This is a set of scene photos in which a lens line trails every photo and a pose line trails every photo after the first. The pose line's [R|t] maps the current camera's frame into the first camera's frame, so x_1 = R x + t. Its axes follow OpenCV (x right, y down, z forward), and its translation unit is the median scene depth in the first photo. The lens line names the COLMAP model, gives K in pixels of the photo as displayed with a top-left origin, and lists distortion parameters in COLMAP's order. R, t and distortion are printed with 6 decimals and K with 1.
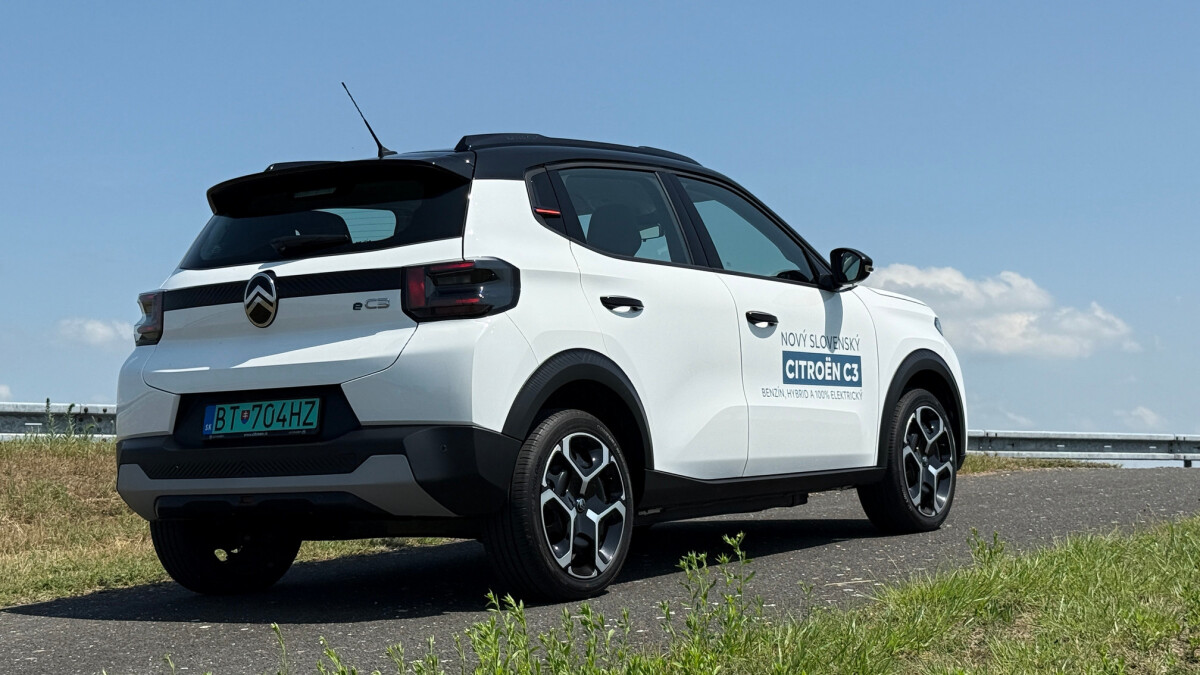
lens RADIAL K [[2005.0, 0, 599.4], [0, 2005.0, 337.4], [0, 0, 1]] dist [0.047924, 0.000000]
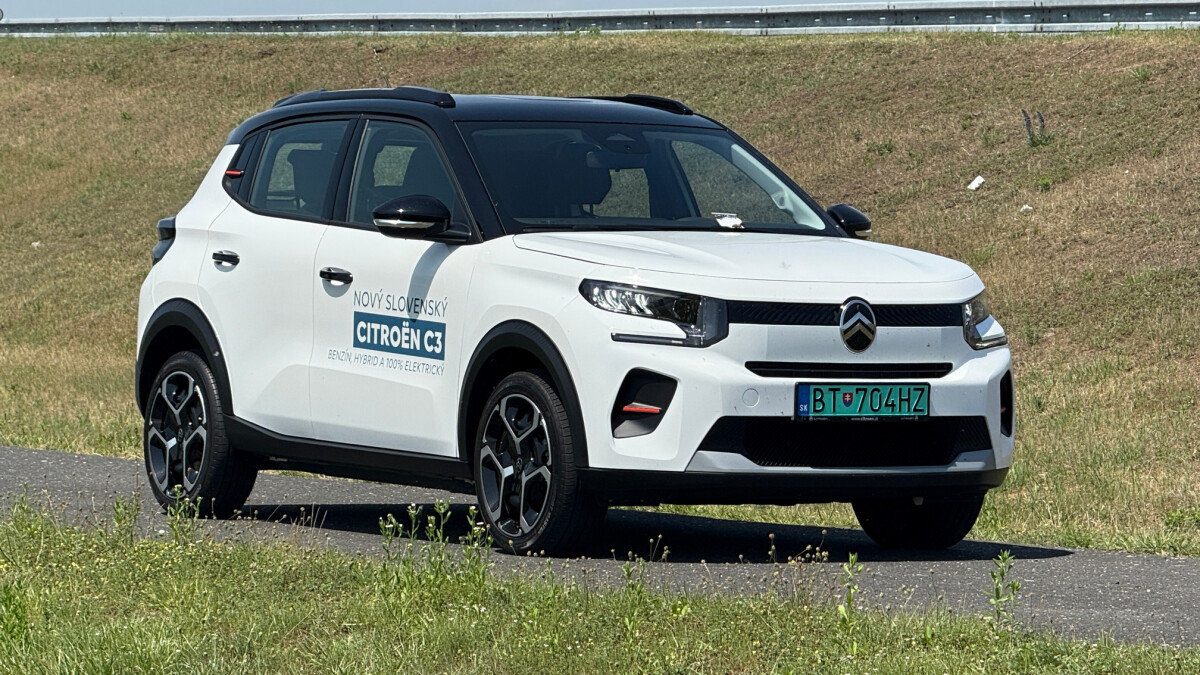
lens RADIAL K [[5588.7, 0, 599.6], [0, 5588.7, 338.3], [0, 0, 1]] dist [-1.280037, 0.000000]
pose [[-0.412234, 0.064004, -0.908827, 2.605520], [0.034122, 0.997914, 0.054801, -0.128938], [0.910439, -0.008420, -0.413558, 2.376711]]
